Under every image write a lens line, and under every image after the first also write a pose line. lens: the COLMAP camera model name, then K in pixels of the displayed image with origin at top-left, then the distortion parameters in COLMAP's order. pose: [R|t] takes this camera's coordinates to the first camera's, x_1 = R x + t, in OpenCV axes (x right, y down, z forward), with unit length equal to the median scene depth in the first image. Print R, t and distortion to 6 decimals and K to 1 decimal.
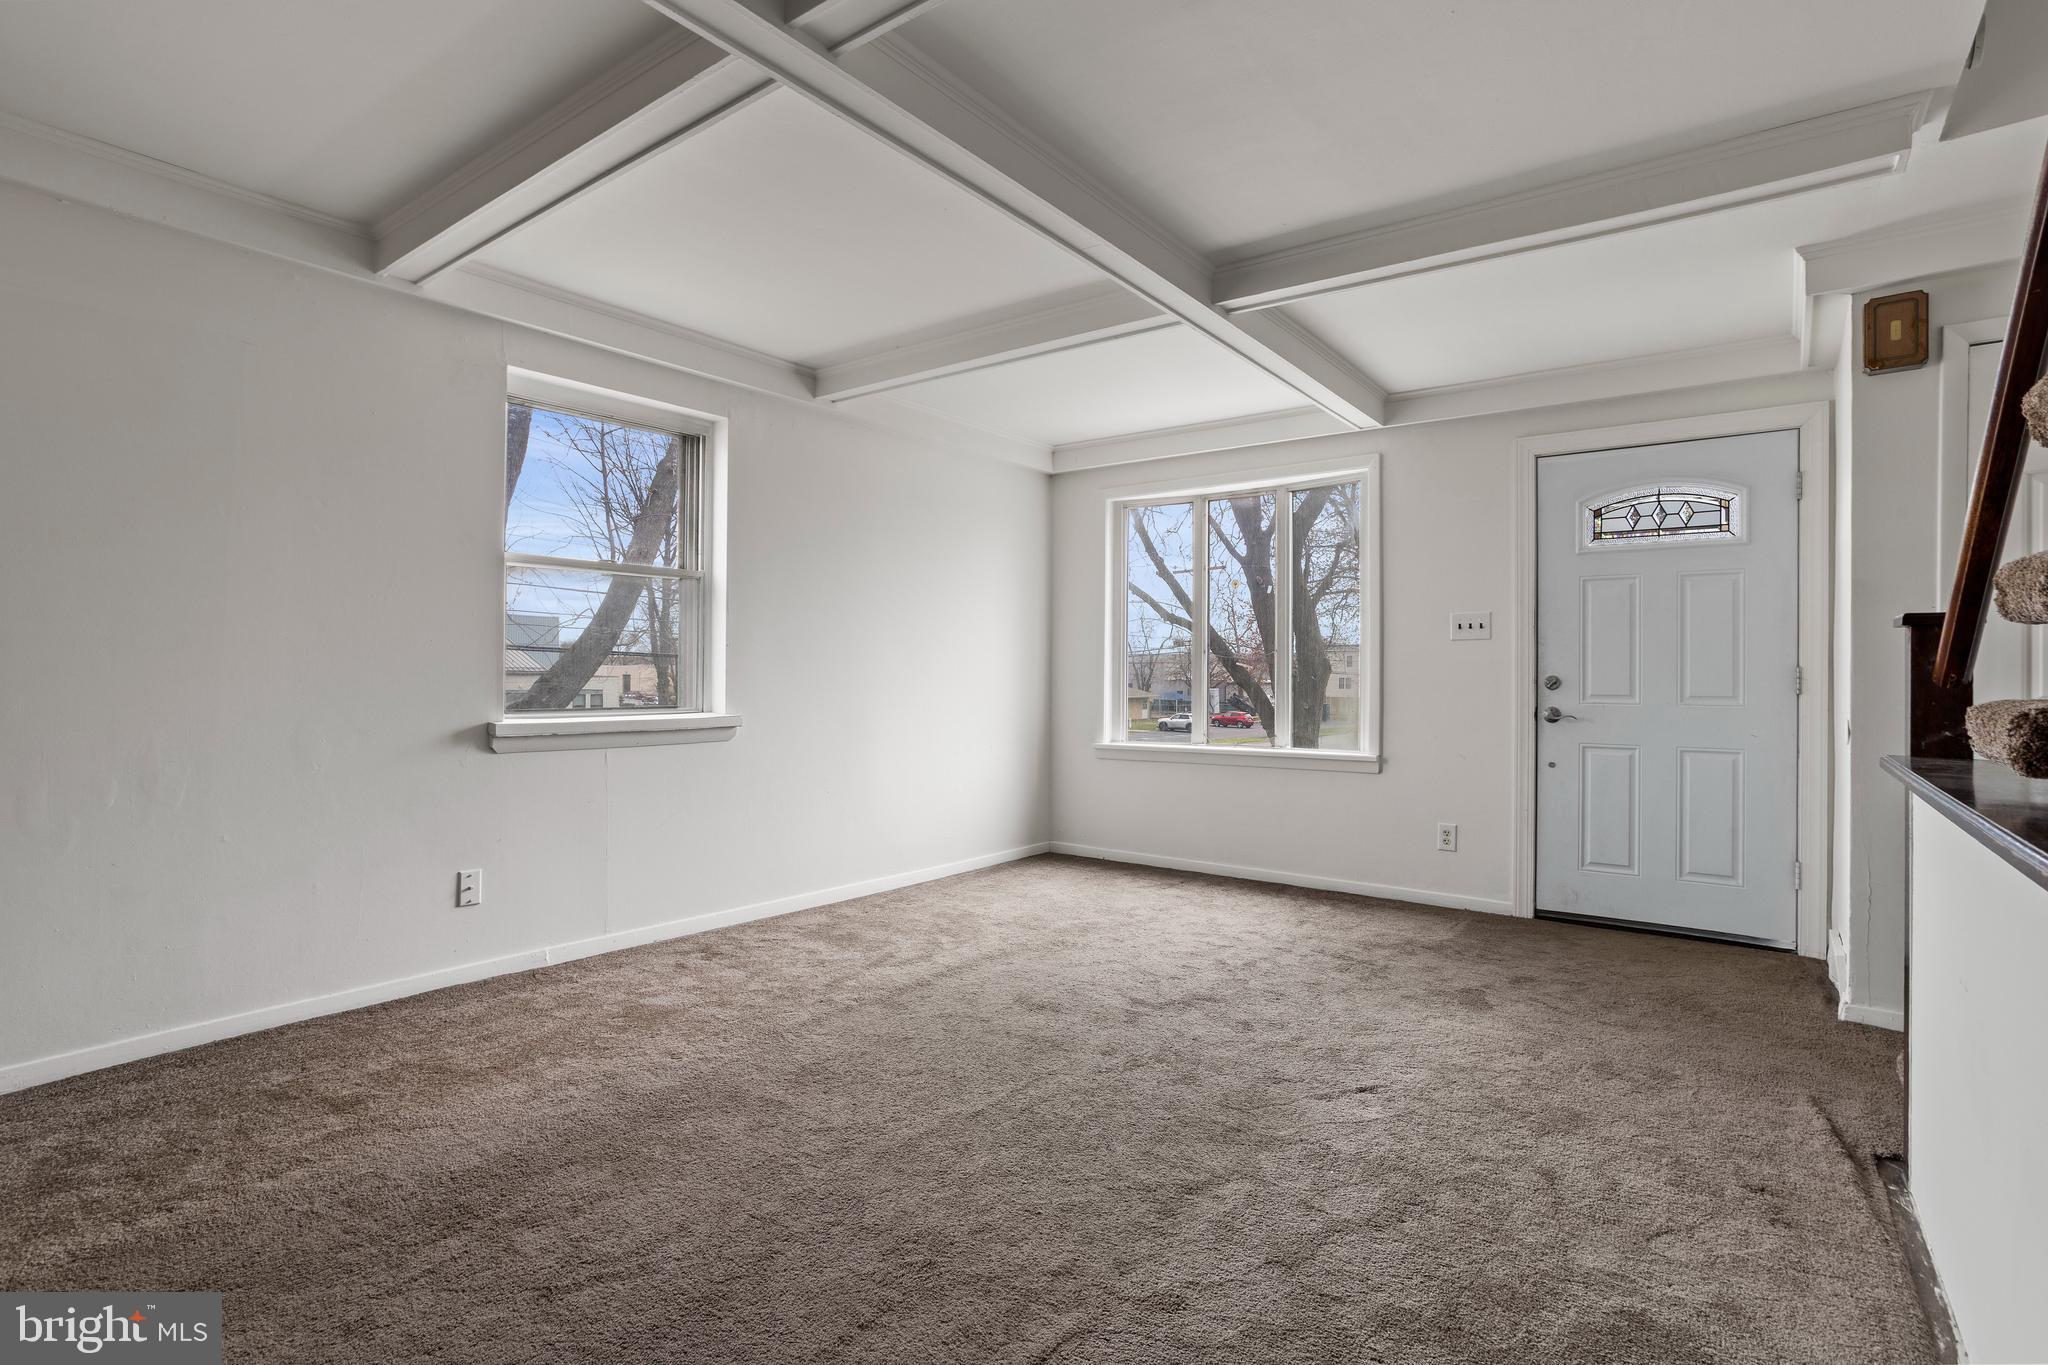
lens RADIAL K [[1005.9, 0, 1011.4], [0, 1005.9, 672.8], [0, 0, 1]] dist [-0.058890, 0.043894]
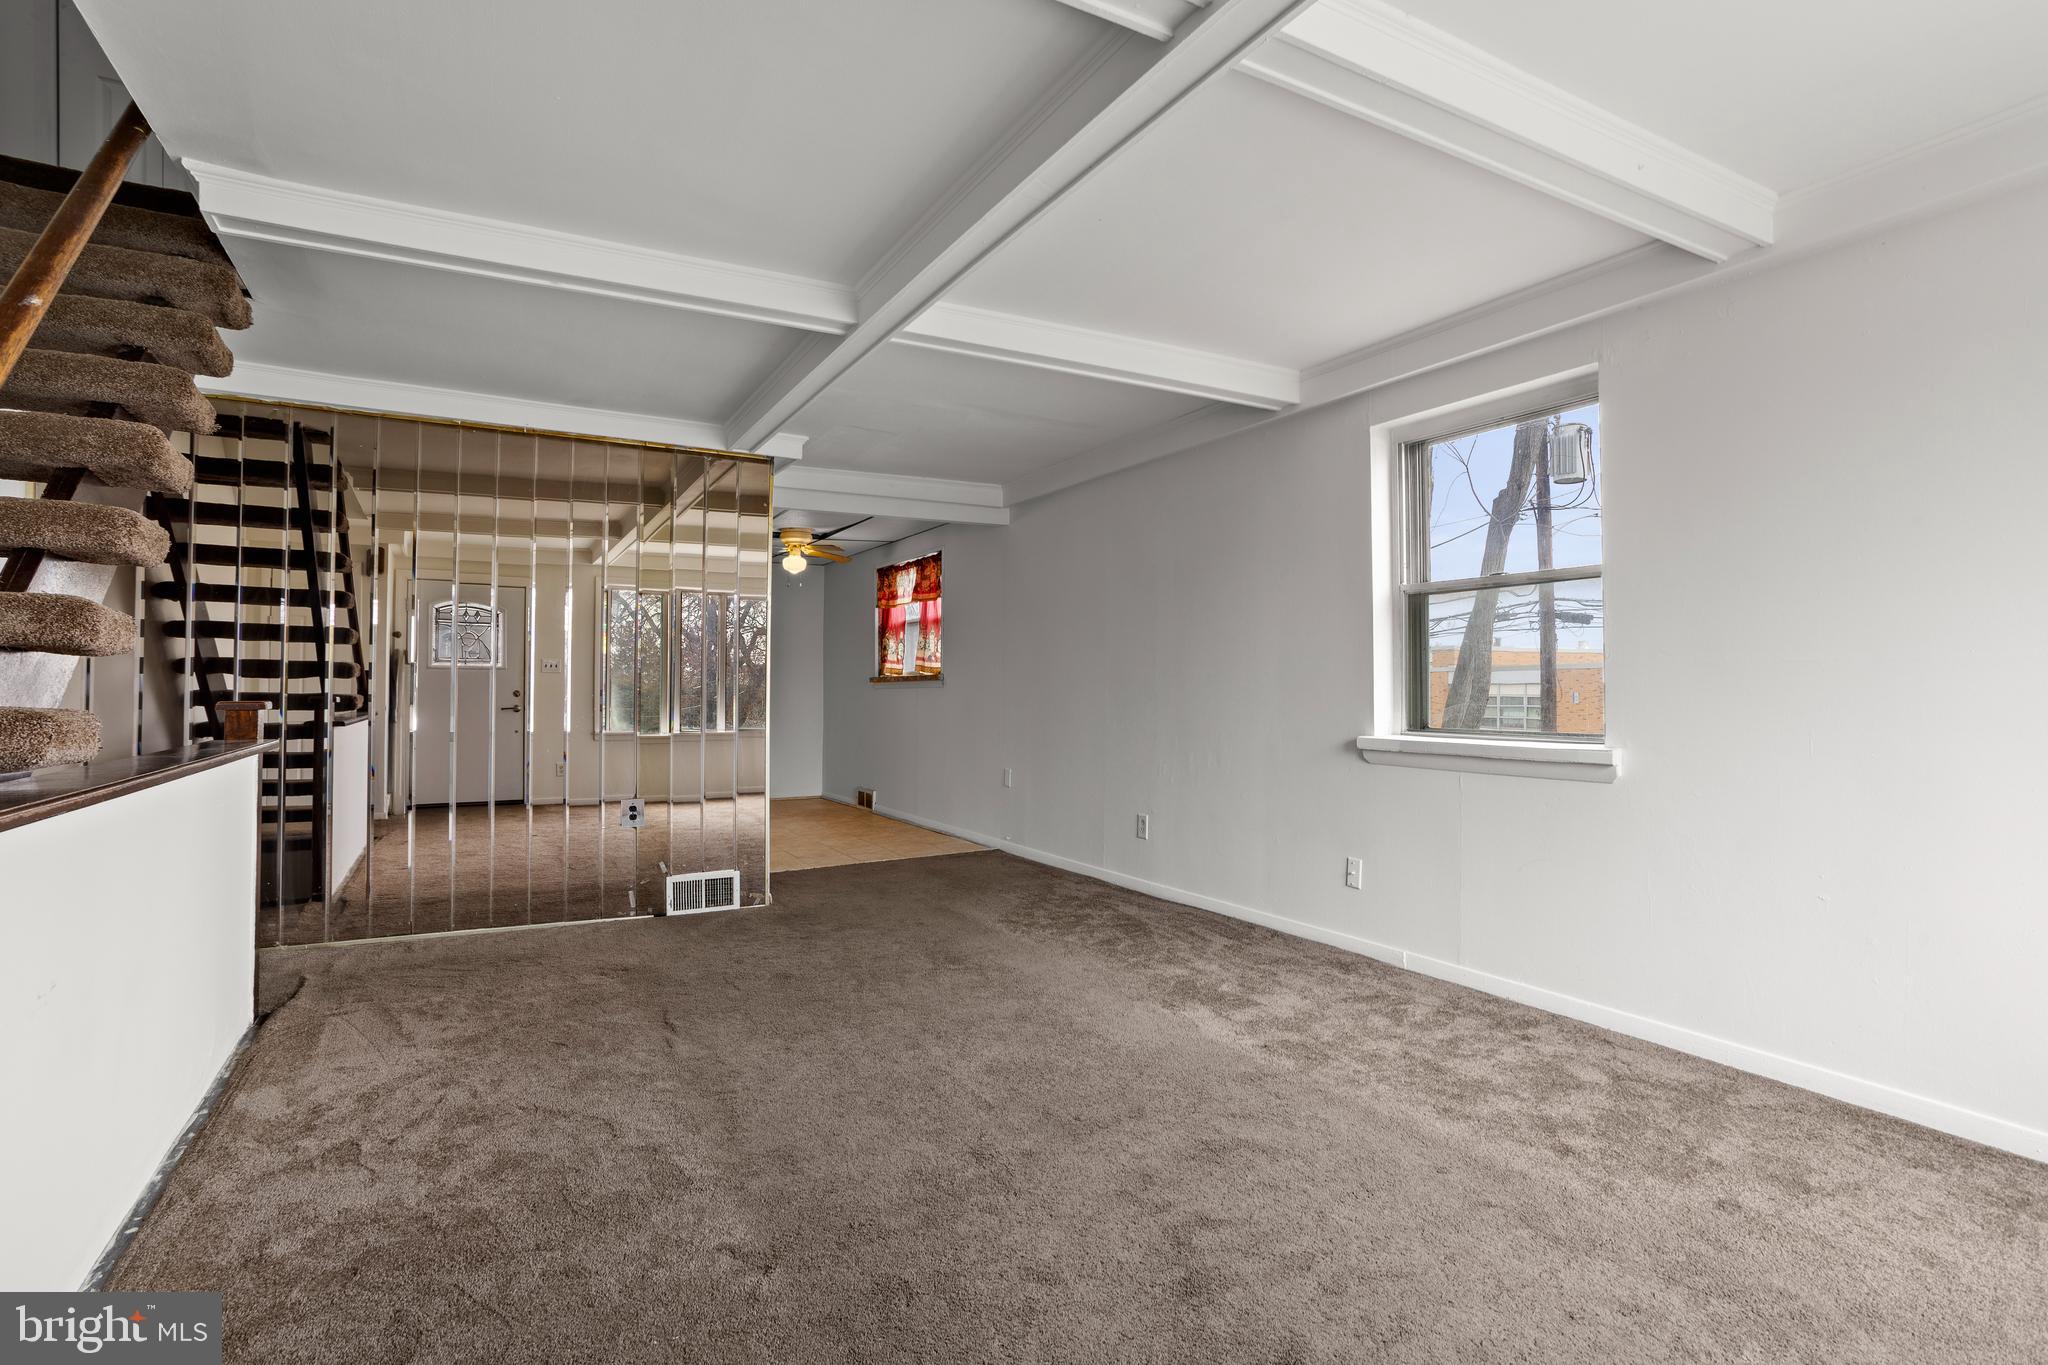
lens RADIAL K [[1005.9, 0, 1011.4], [0, 1005.9, 672.8], [0, 0, 1]] dist [-0.058890, 0.043894]
pose [[-0.393455, -0.015502, -0.919213, 0.676460], [0.002550, 0.999836, -0.017954, -0.004662], [0.919340, -0.009408, -0.393351, 1.020569]]
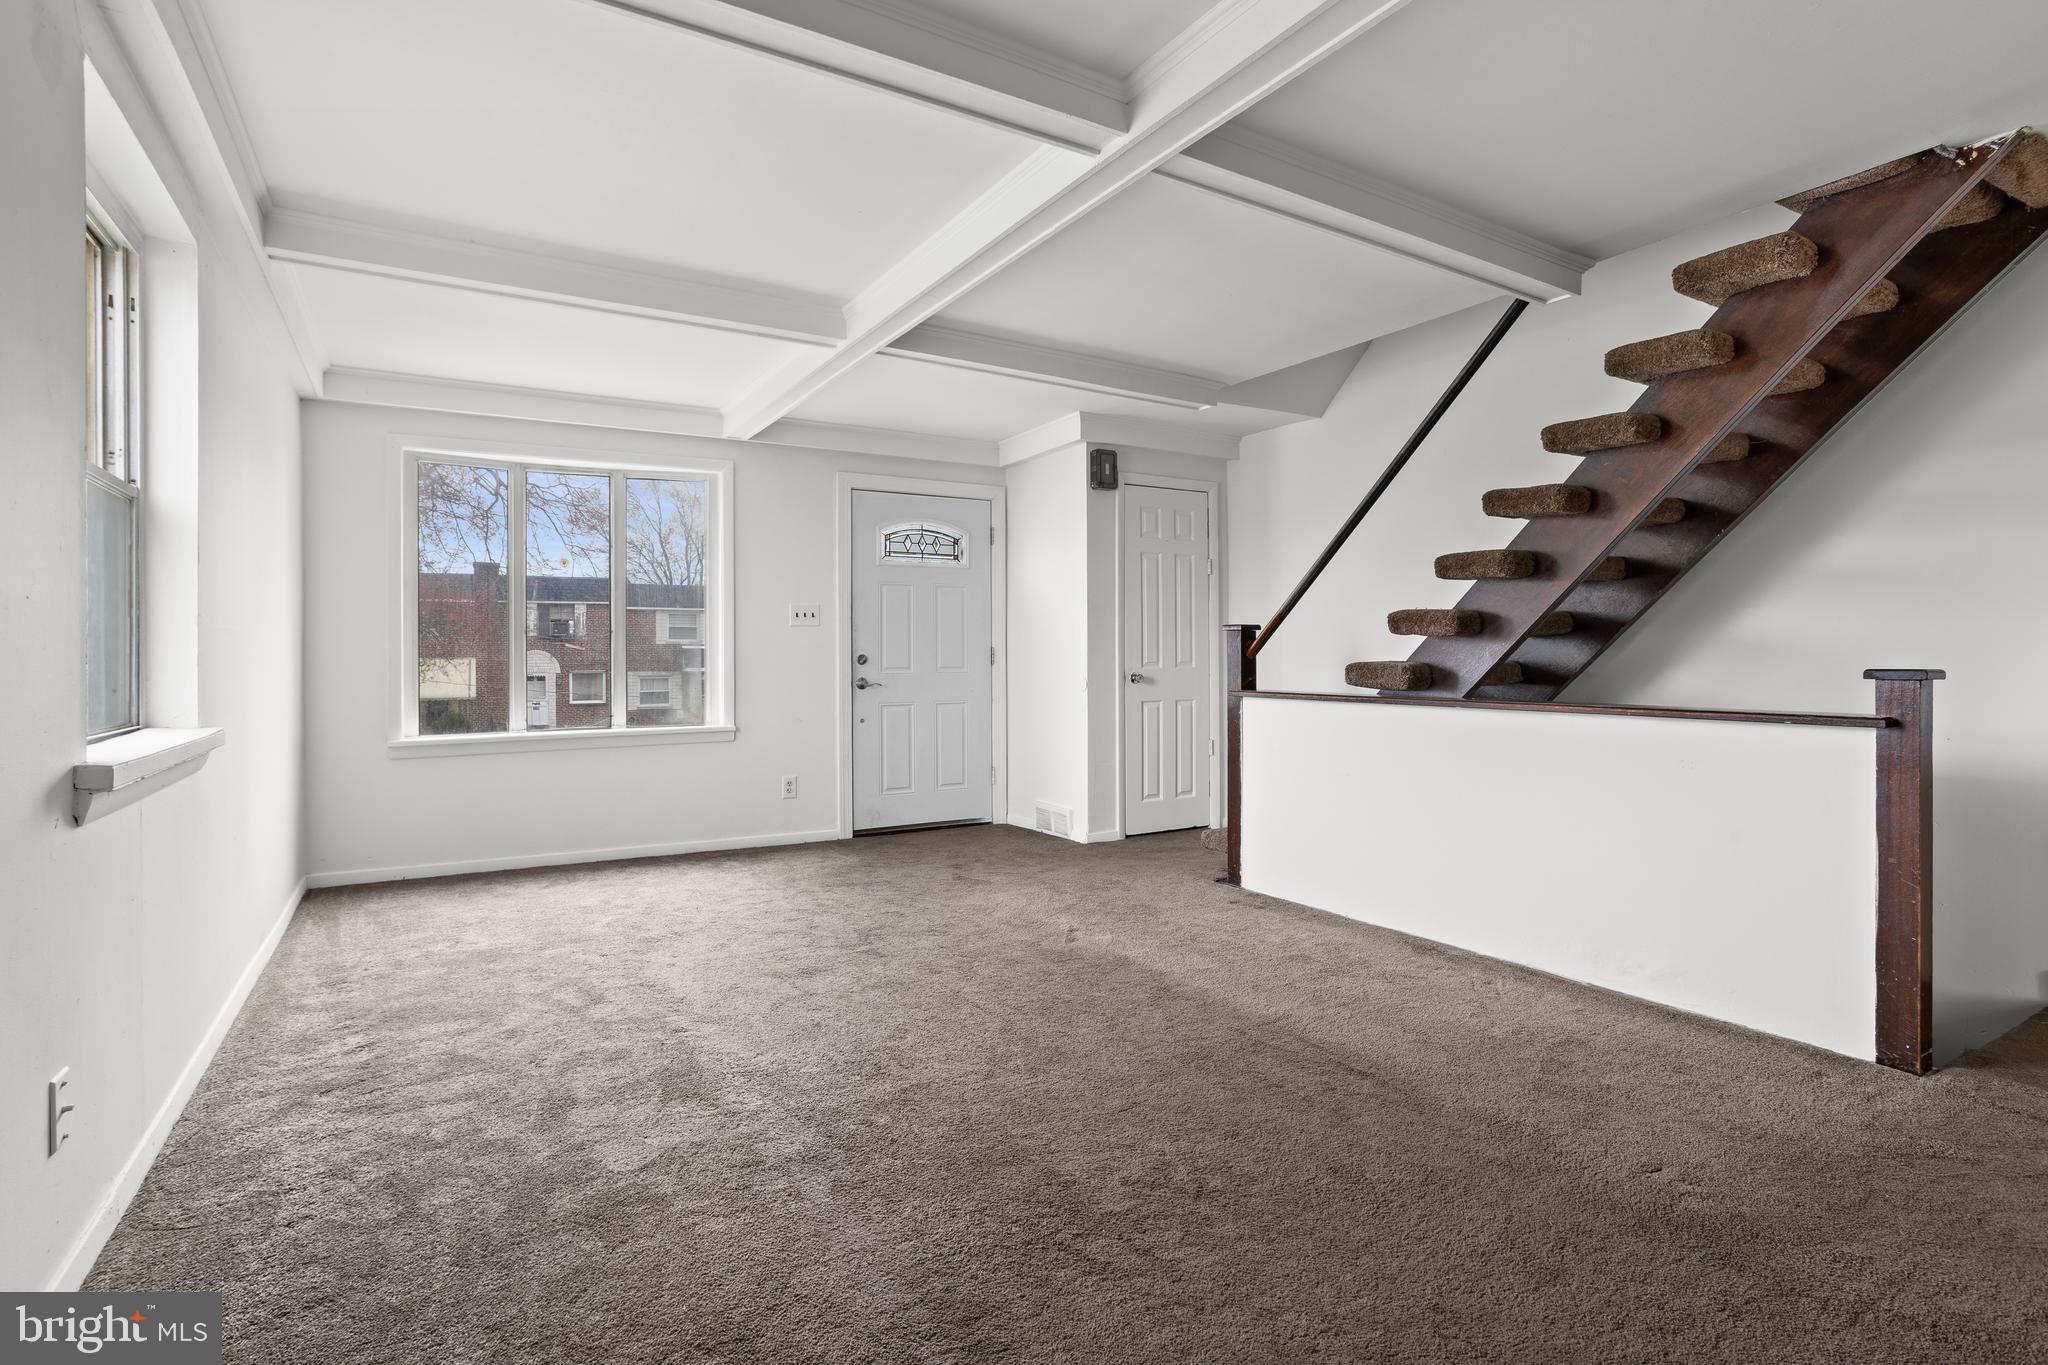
lens RADIAL K [[992.3, 0, 1019.7], [0, 992.3, 645.1], [0, 0, 1]] dist [0.000014, -0.000177]
pose [[0.390042, 0.001172, 0.920797, -0.744314], [0.004709, 0.999984, -0.003267, -0.004913], [-0.920785, 0.005611, 0.390030, 0.341829]]
